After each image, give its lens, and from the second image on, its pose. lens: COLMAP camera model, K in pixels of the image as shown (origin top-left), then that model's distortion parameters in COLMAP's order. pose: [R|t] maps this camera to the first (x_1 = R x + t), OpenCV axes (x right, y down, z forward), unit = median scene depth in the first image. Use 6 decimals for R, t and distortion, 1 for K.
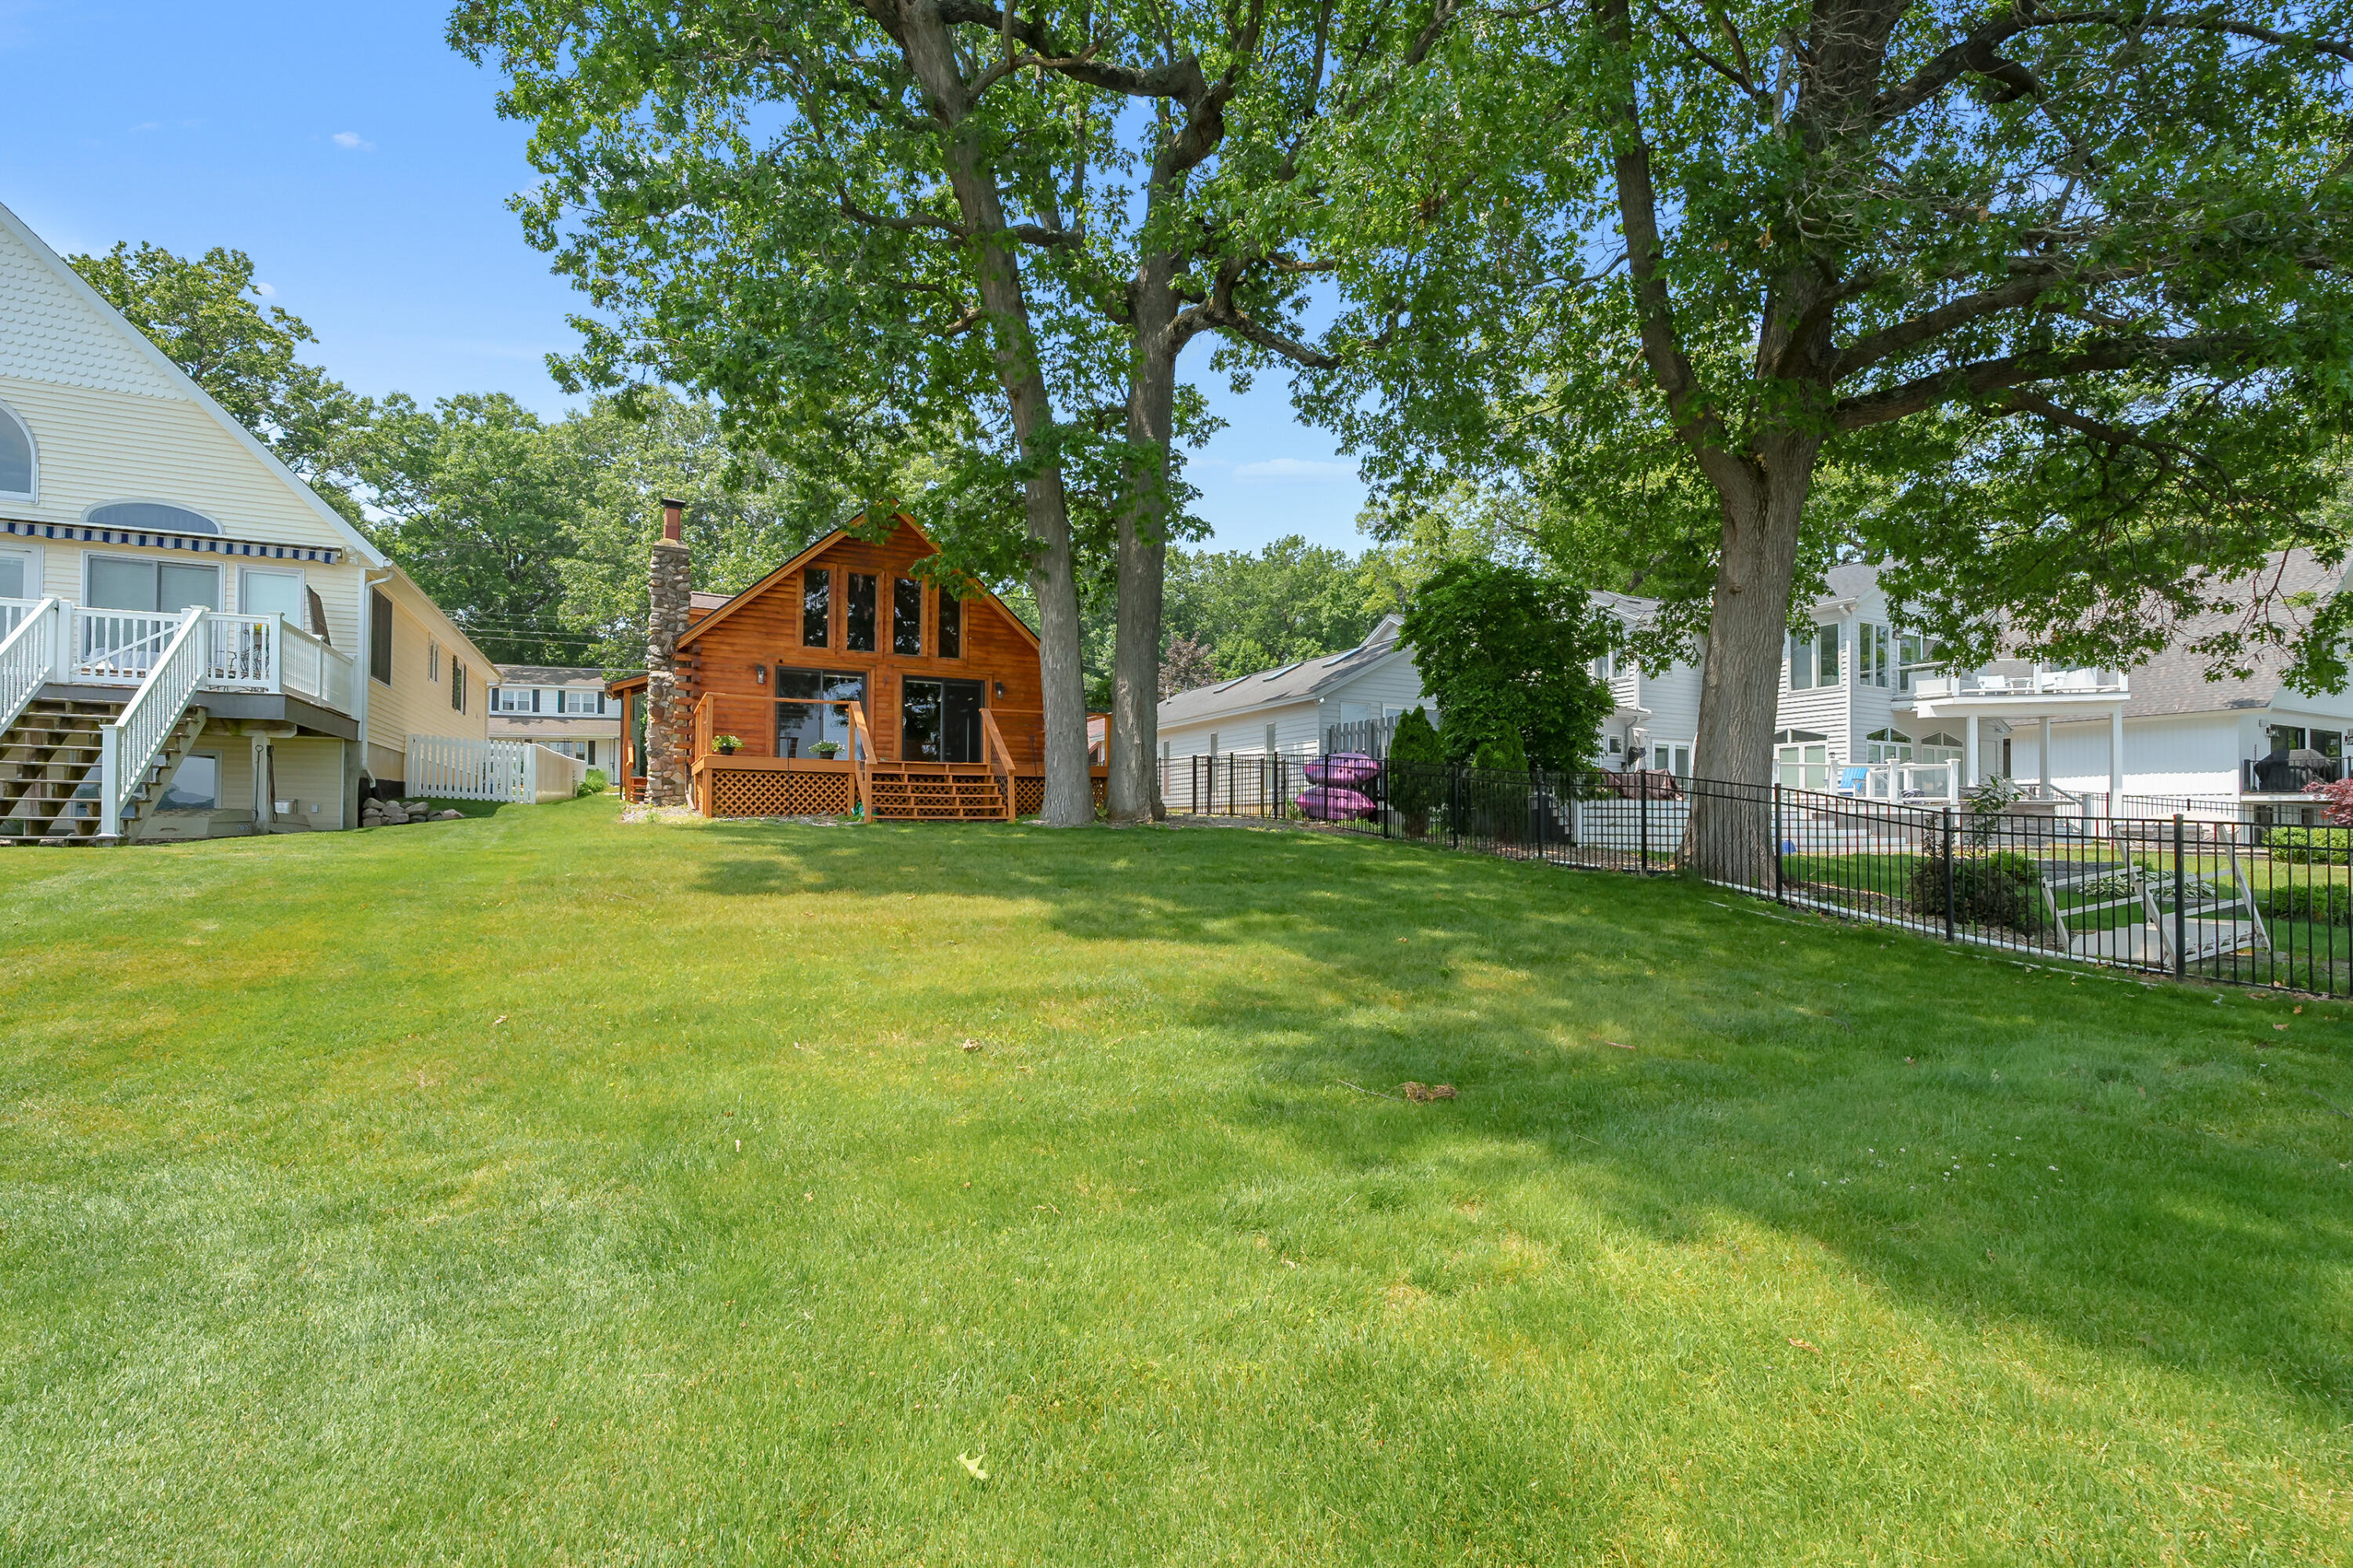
lens RADIAL K [[1070.8, 0, 1181.1], [0, 1070.8, 795.6], [0, 0, 1]] dist [-0.004835, 0.000769]
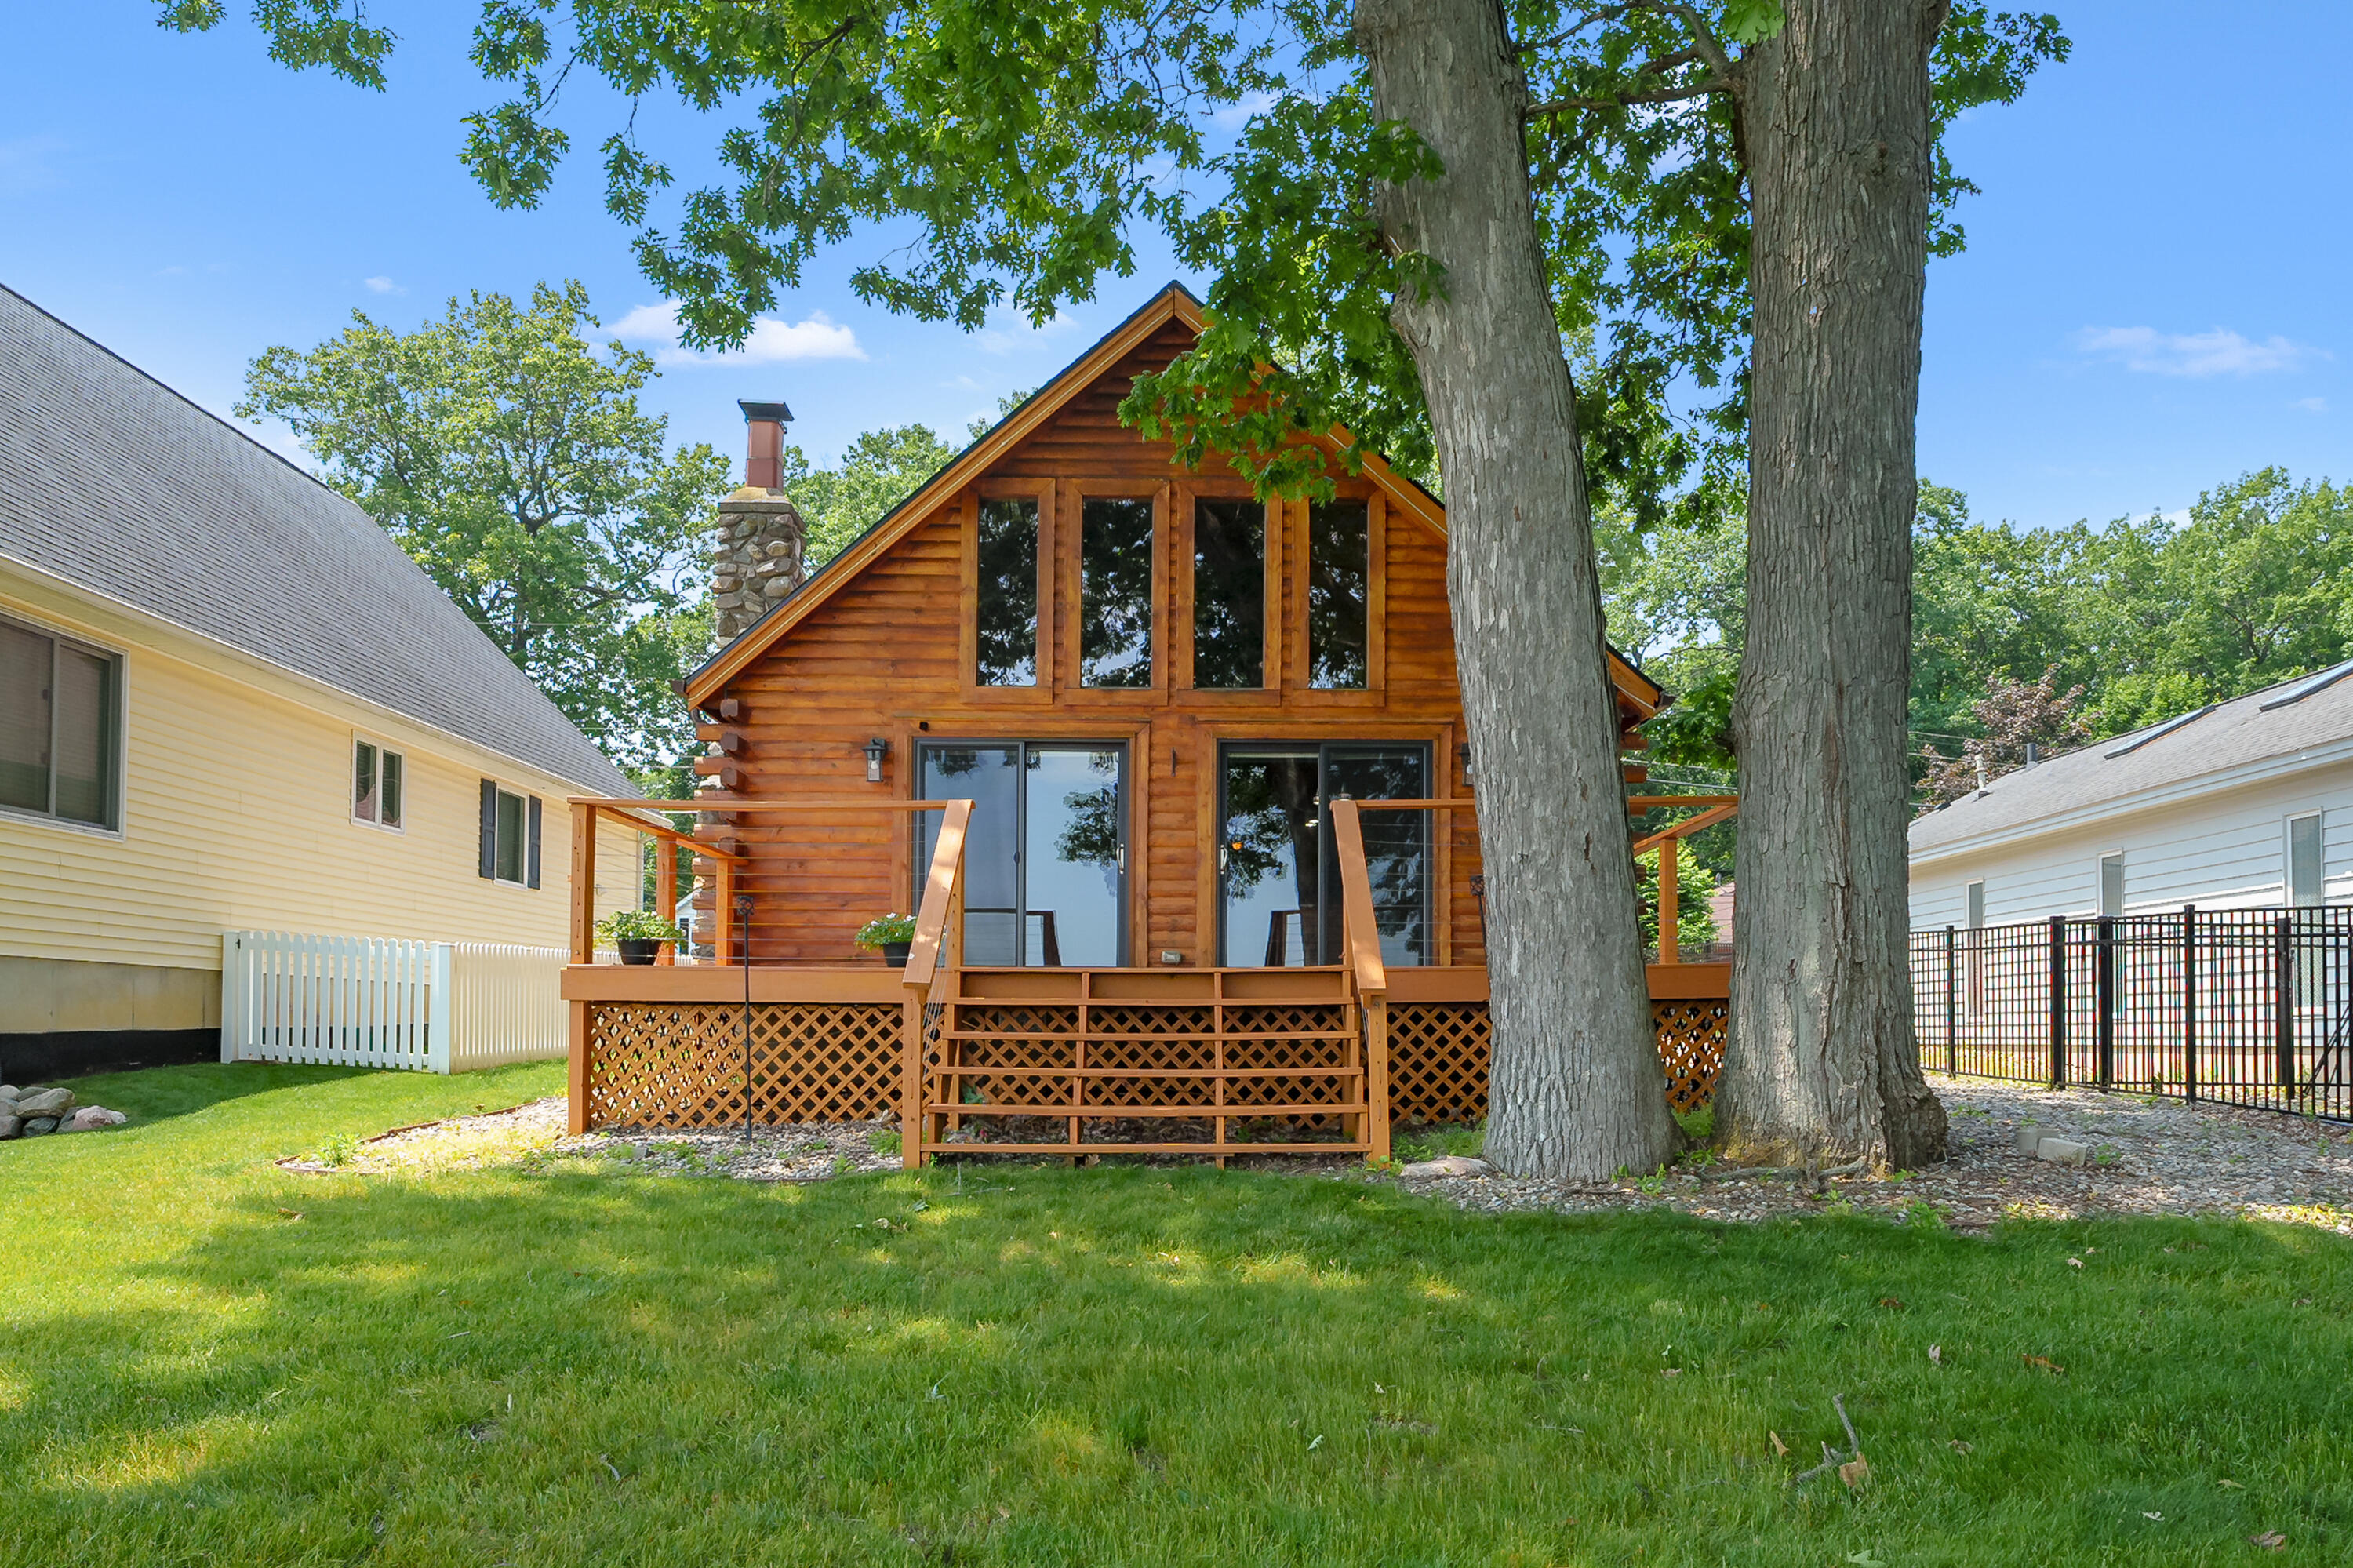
lens RADIAL K [[1623.1, 0, 1196.8], [0, 1623.1, 979.5], [0, 0, 1]] dist [-0.005677, -0.005374]
pose [[0.889642, -0.017659, -0.456317, 0.006079], [0.015369, 0.999844, -0.008729, -0.019130], [0.456400, 0.000753, 0.889774, 0.468670]]
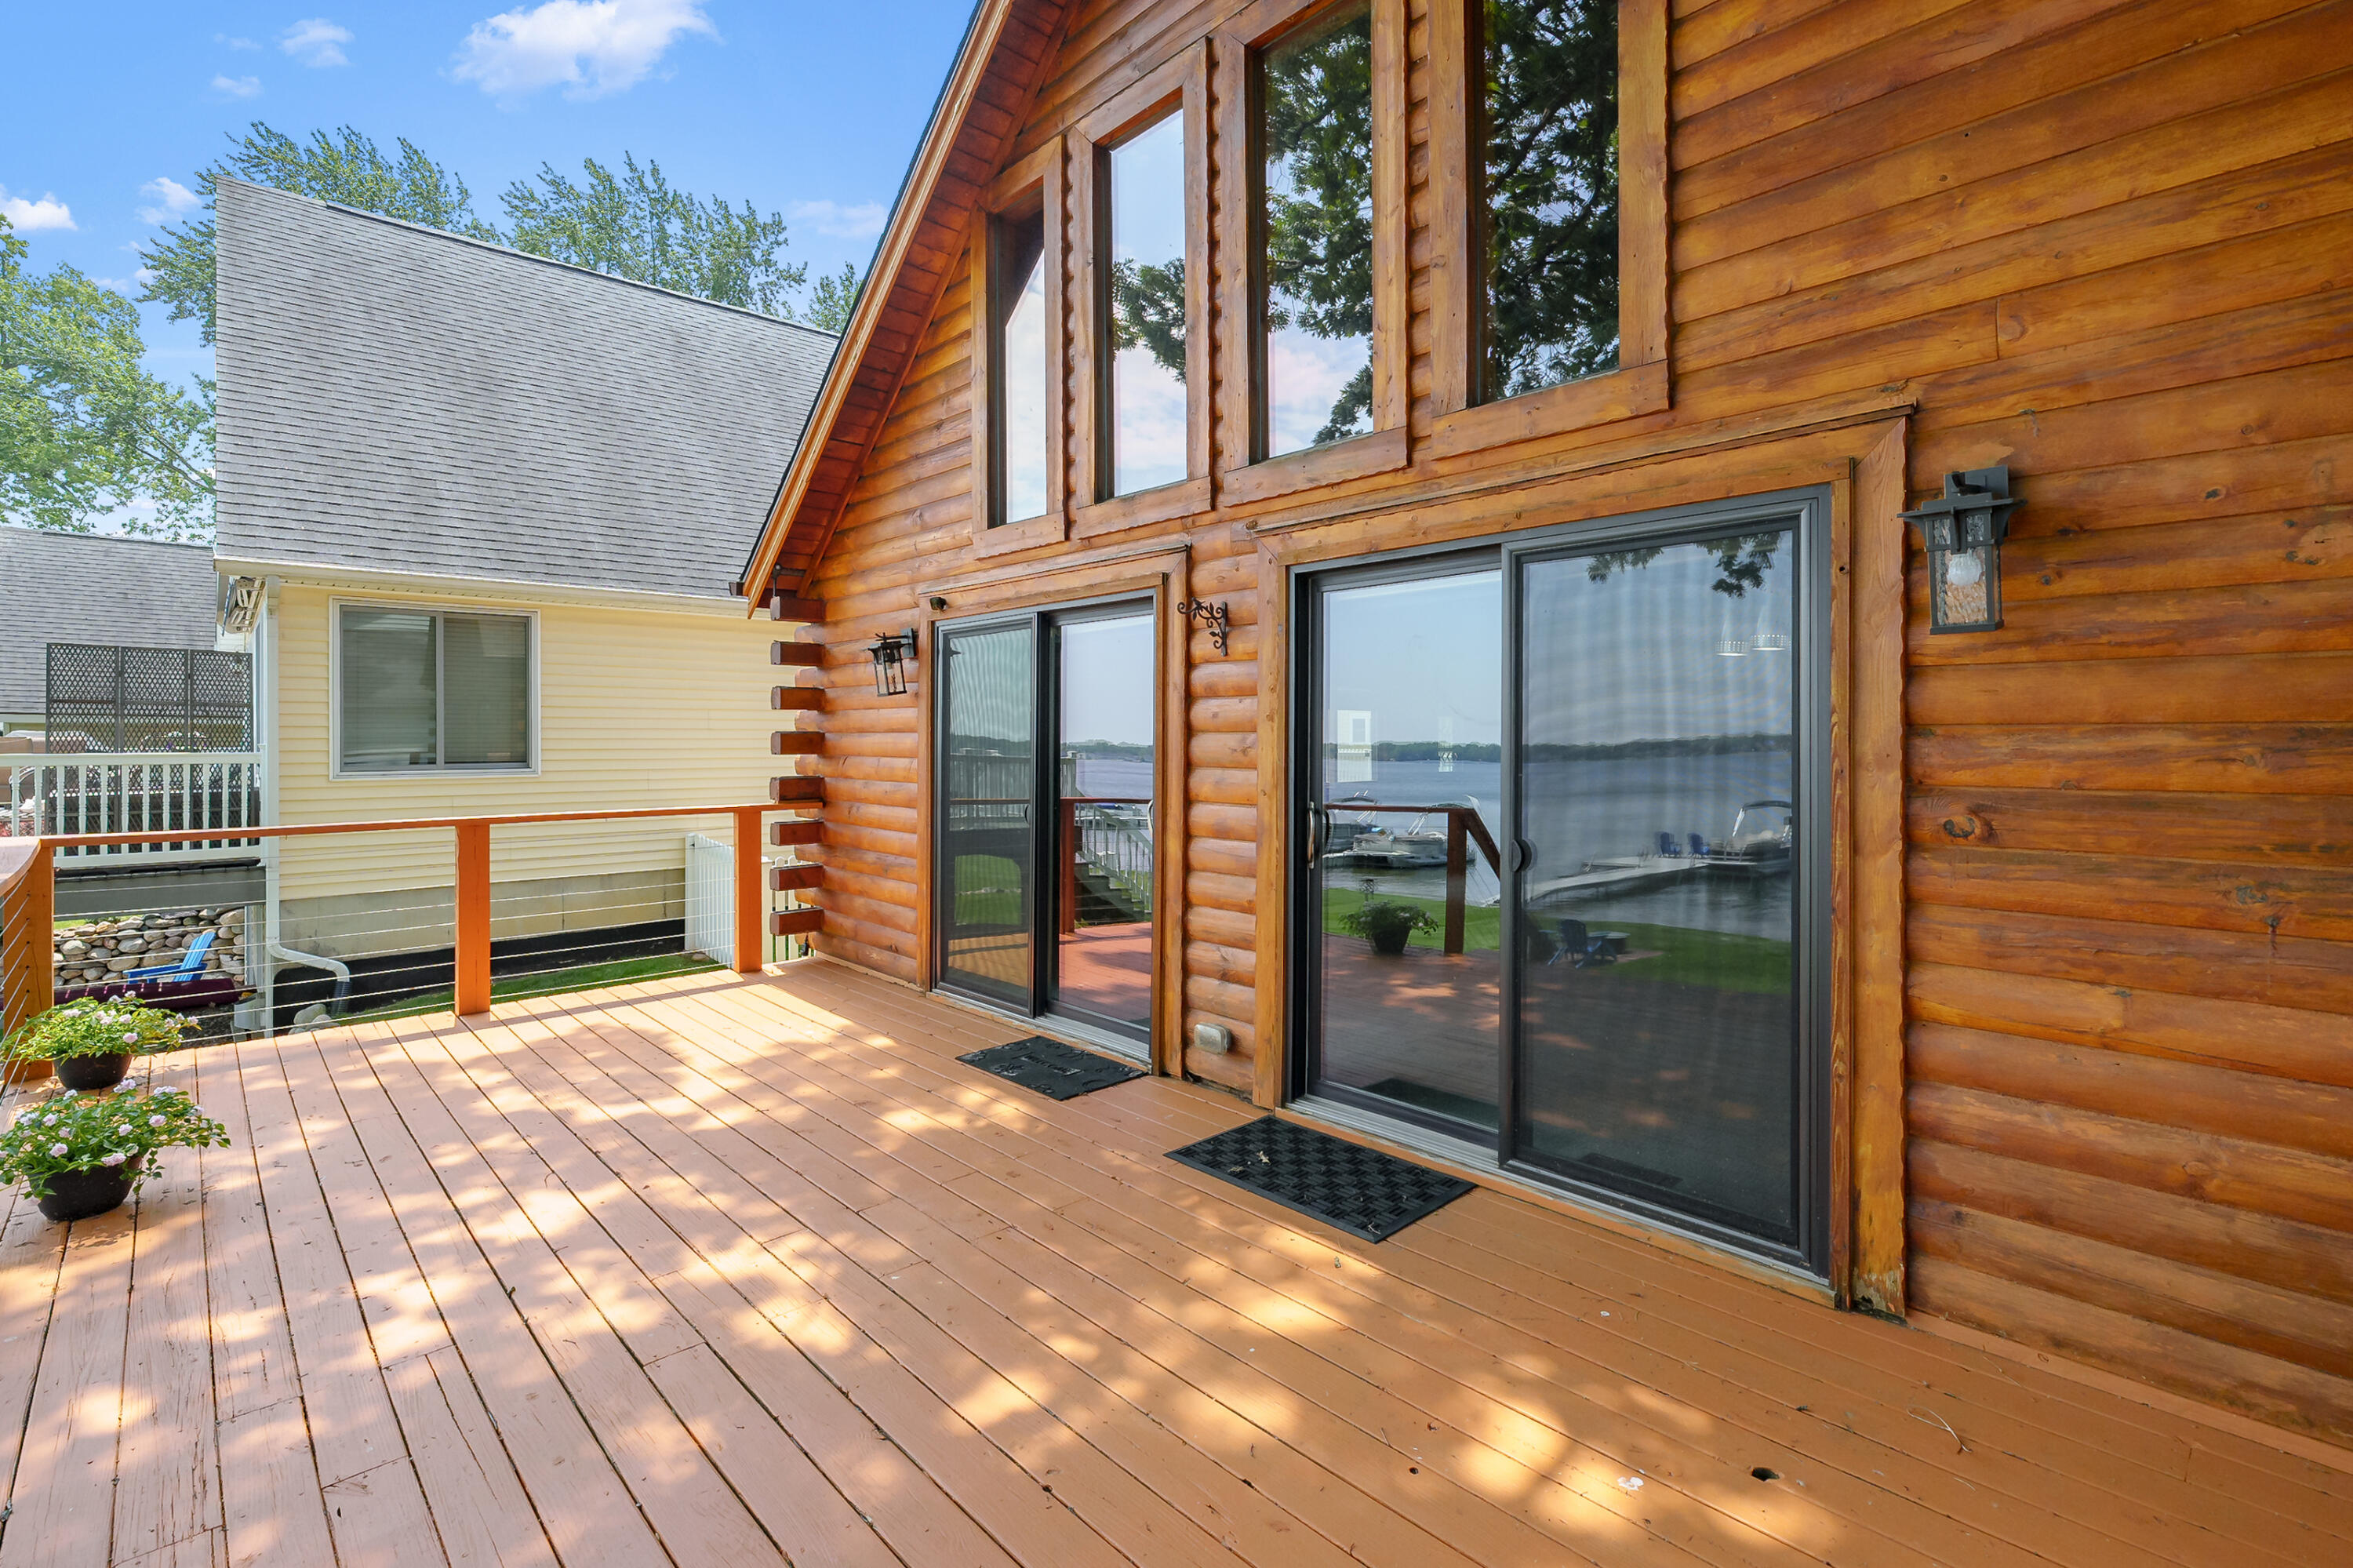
lens RADIAL K [[1070.8, 0, 1187.7], [0, 1070.8, 732.0], [0, 0, 1]] dist [-0.004835, 0.000769]
pose [[0.280989, -0.013813, -0.959611, -0.095675], [0.035852, 0.999350, -0.003887, -0.086479], [0.959041, -0.033312, 0.281302, 0.945129]]
